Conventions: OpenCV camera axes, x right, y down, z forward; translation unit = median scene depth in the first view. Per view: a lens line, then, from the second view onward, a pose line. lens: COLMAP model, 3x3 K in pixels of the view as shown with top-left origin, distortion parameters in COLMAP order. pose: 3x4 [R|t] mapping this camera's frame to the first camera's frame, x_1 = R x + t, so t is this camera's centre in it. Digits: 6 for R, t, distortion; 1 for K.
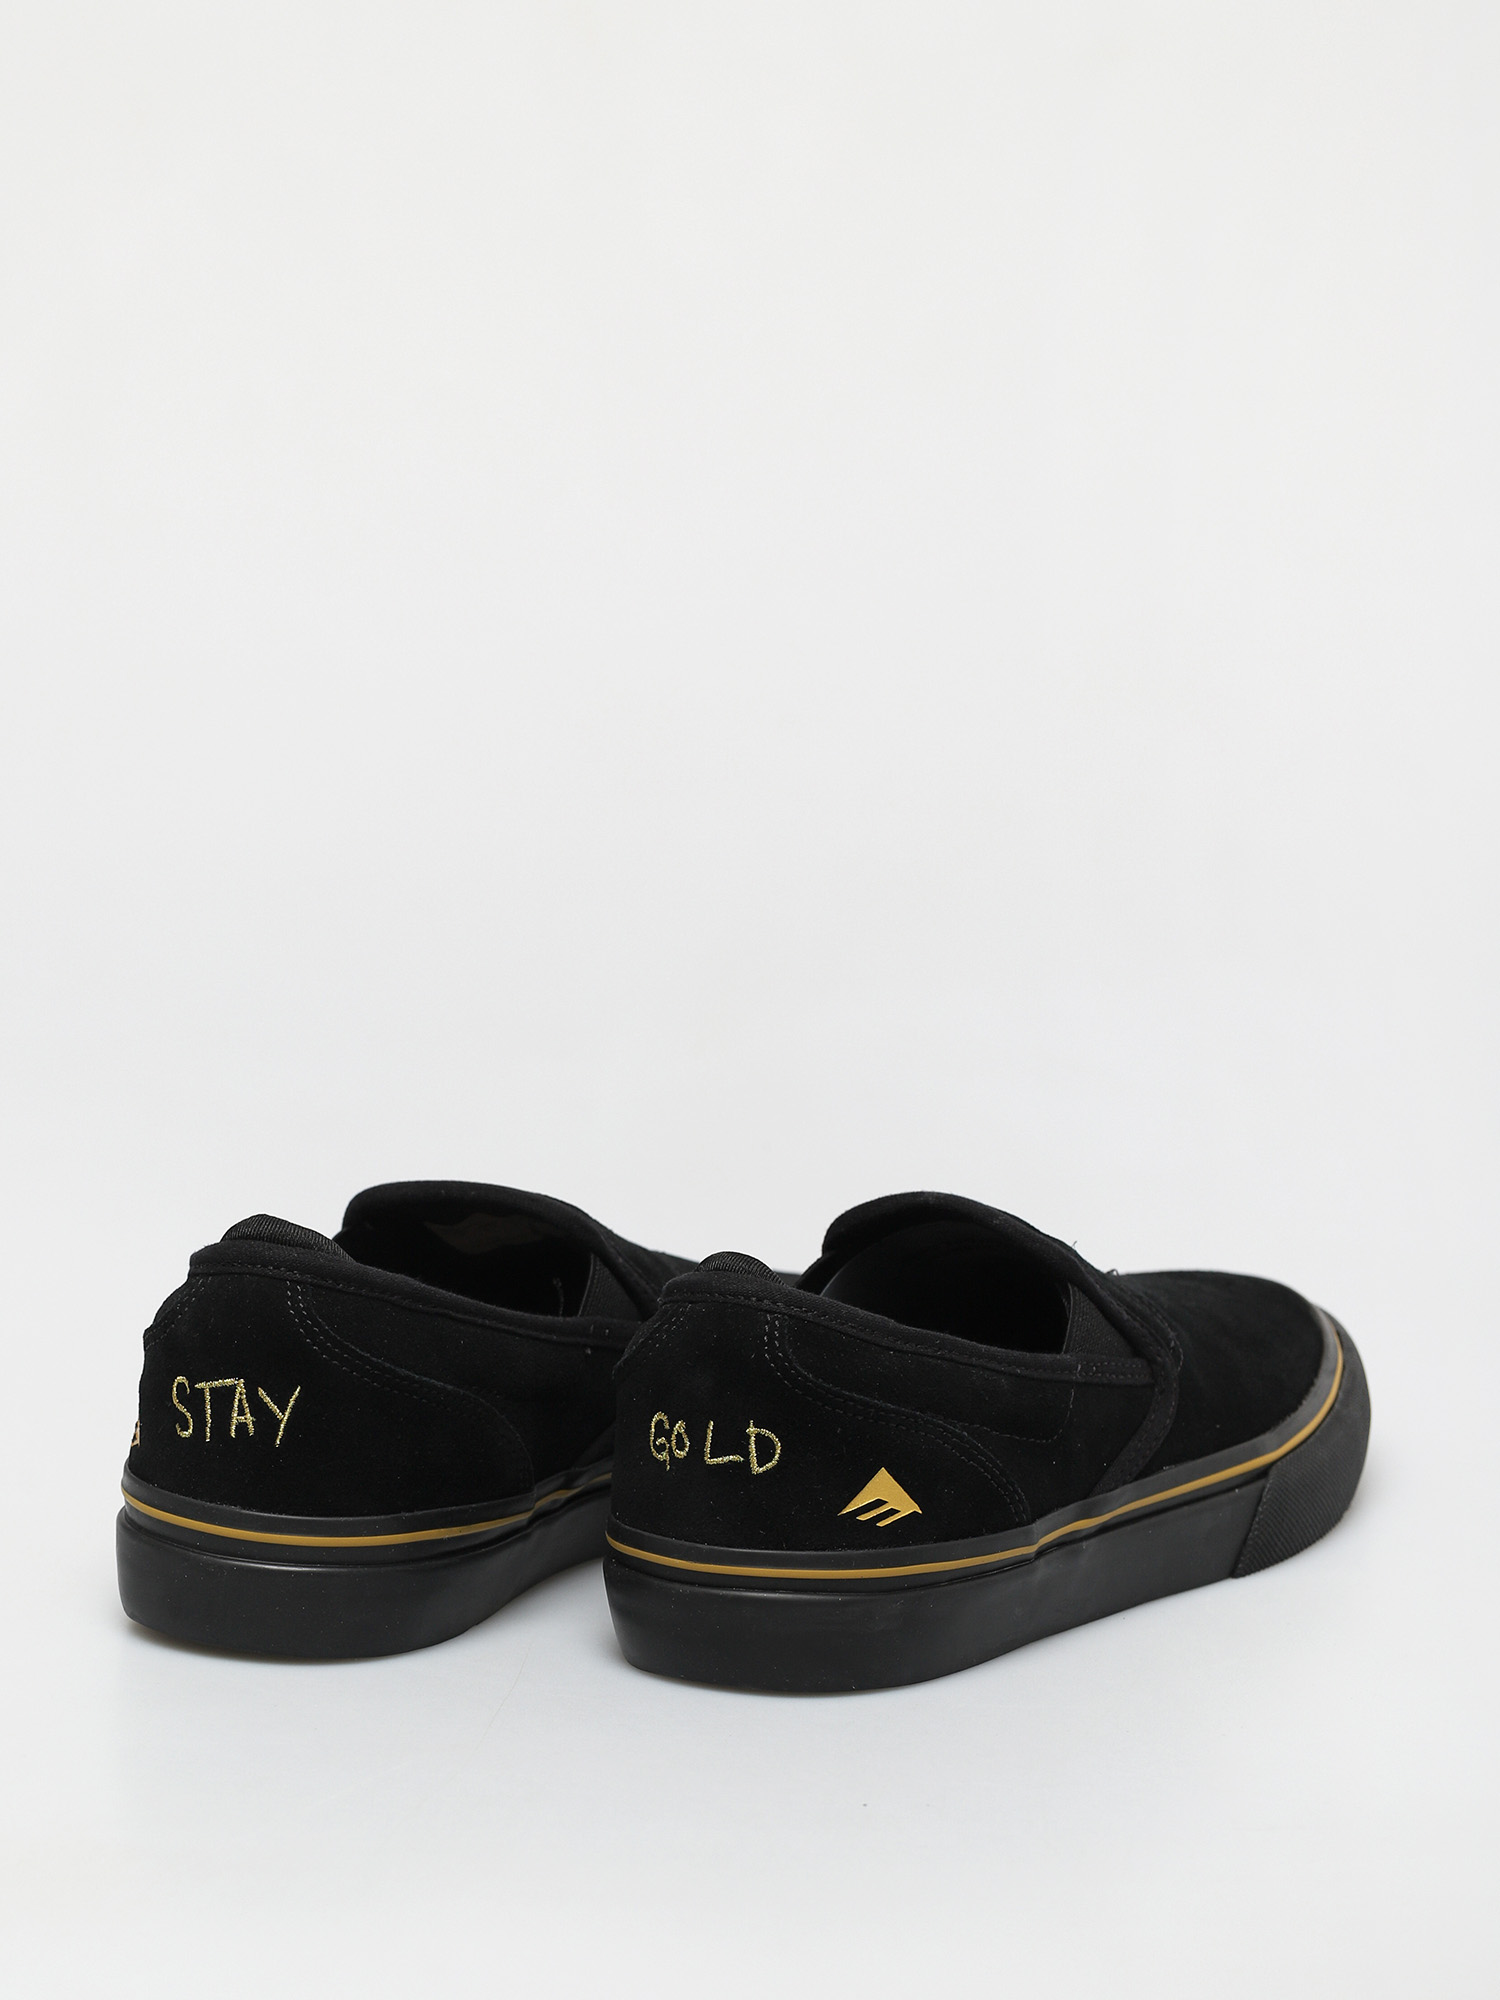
lens RADIAL K [[5577.3, 0, 750.0], [0, 5577.3, 1000.0], [0, 0, 1]] dist [0.029405, 0.229761]
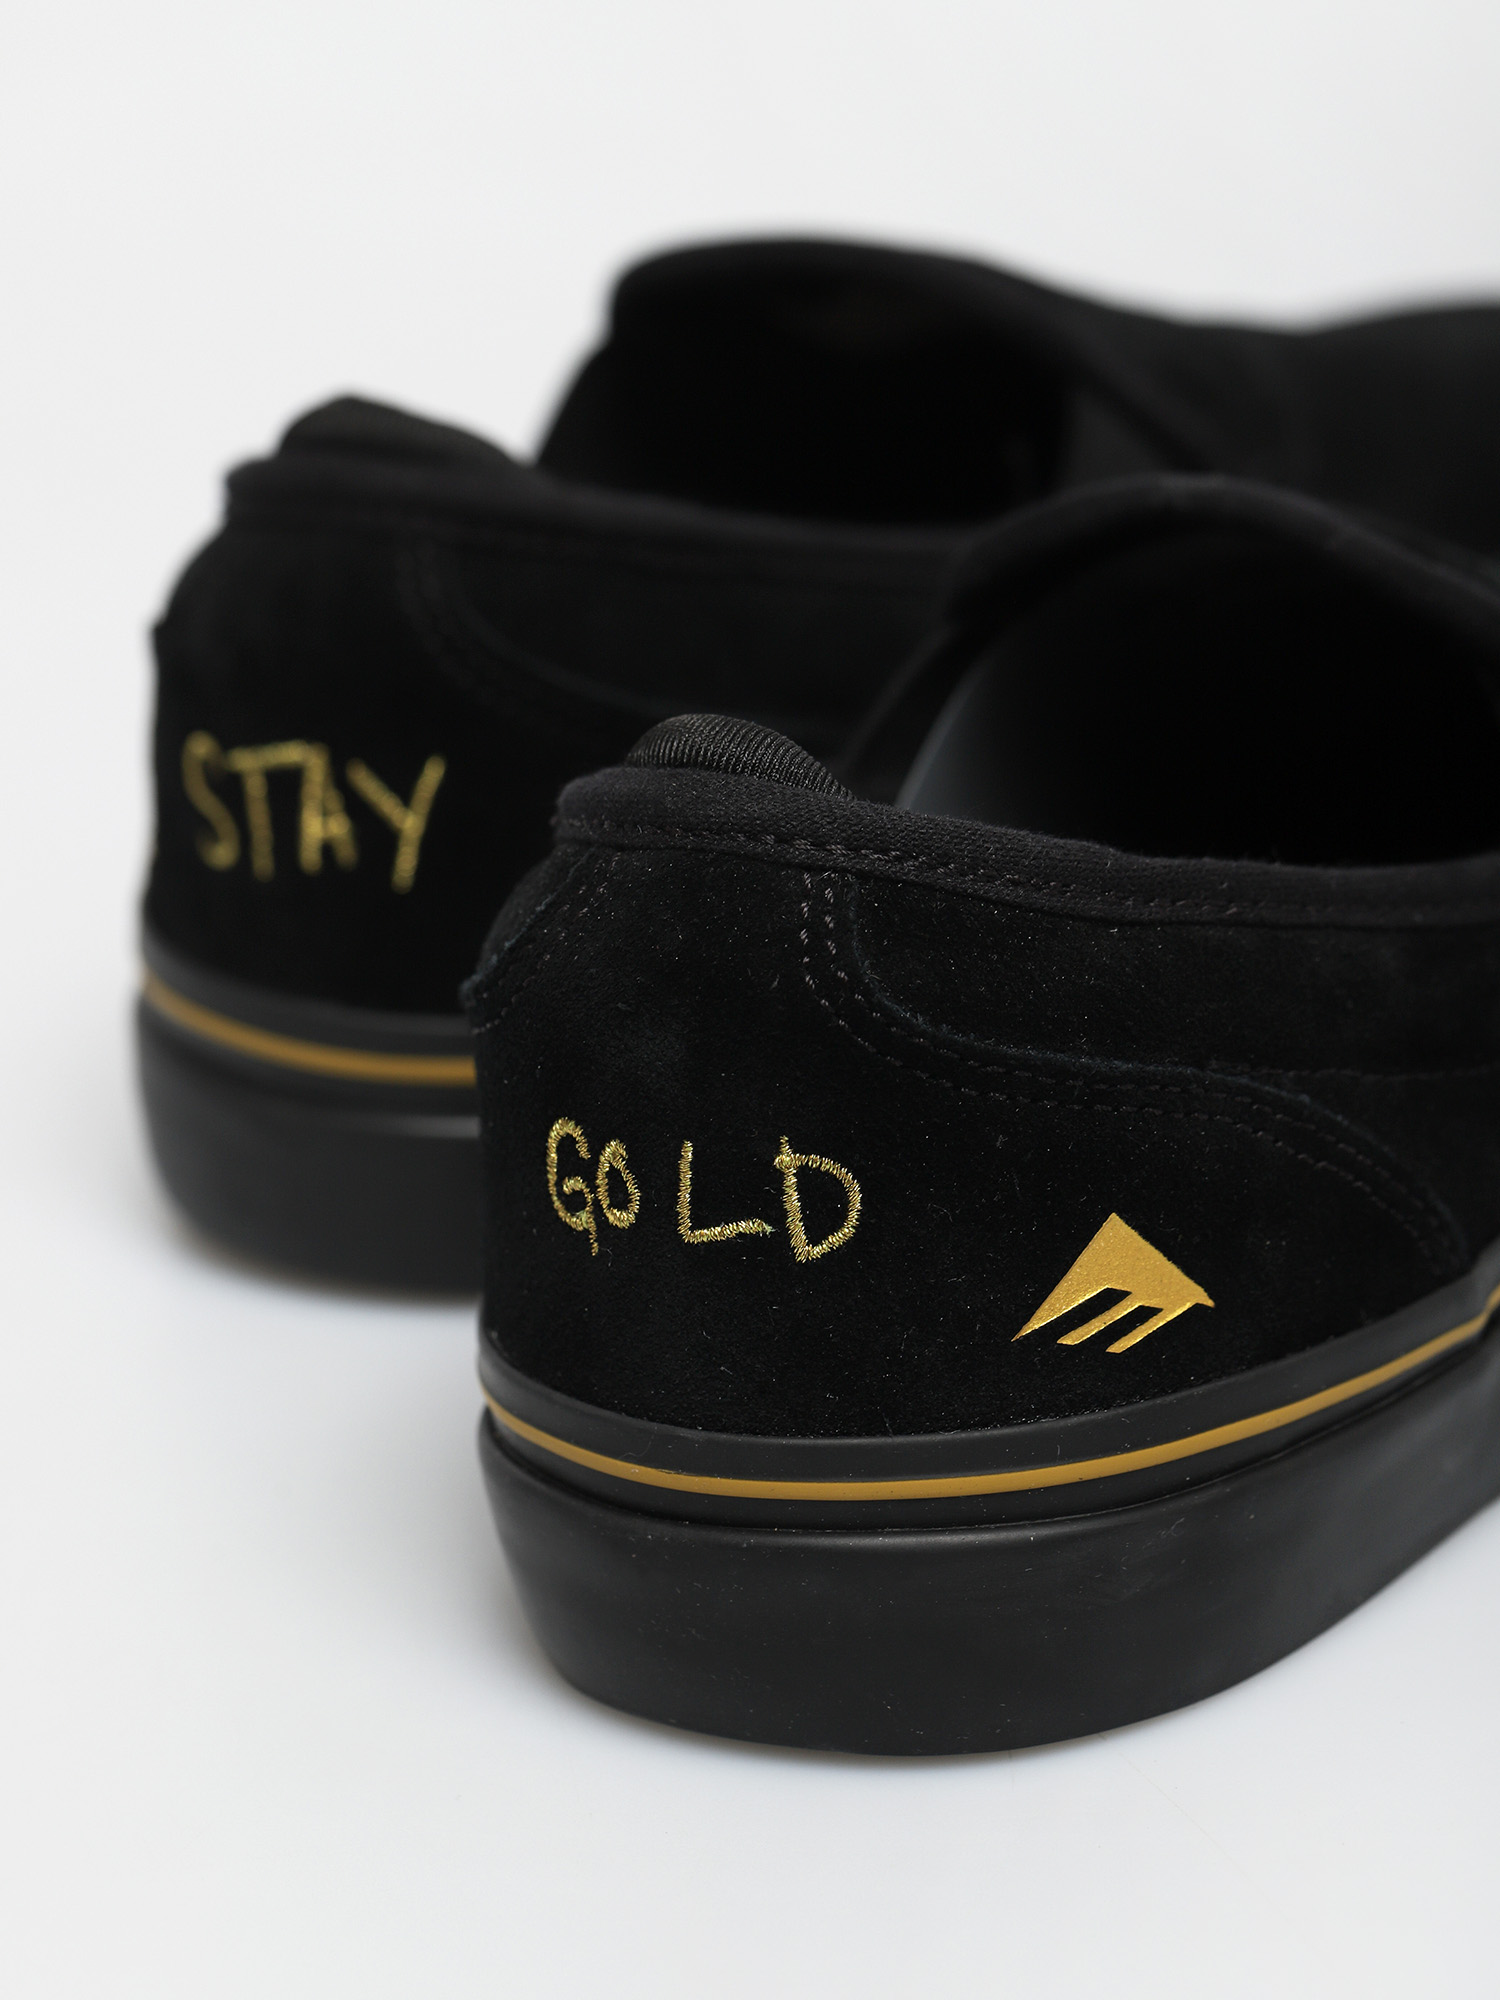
lens RADIAL K [[6257.5, 0, 750.0], [0, 6257.5, 1000.0], [0, 0, 1]] dist [0.053997, 1.045209]
pose [[0.996488, -0.073850, -0.039462, 0.016140], [0.079919, 0.979460, 0.185123, -0.019078], [0.024980, -0.187627, 0.981923, 0.535154]]
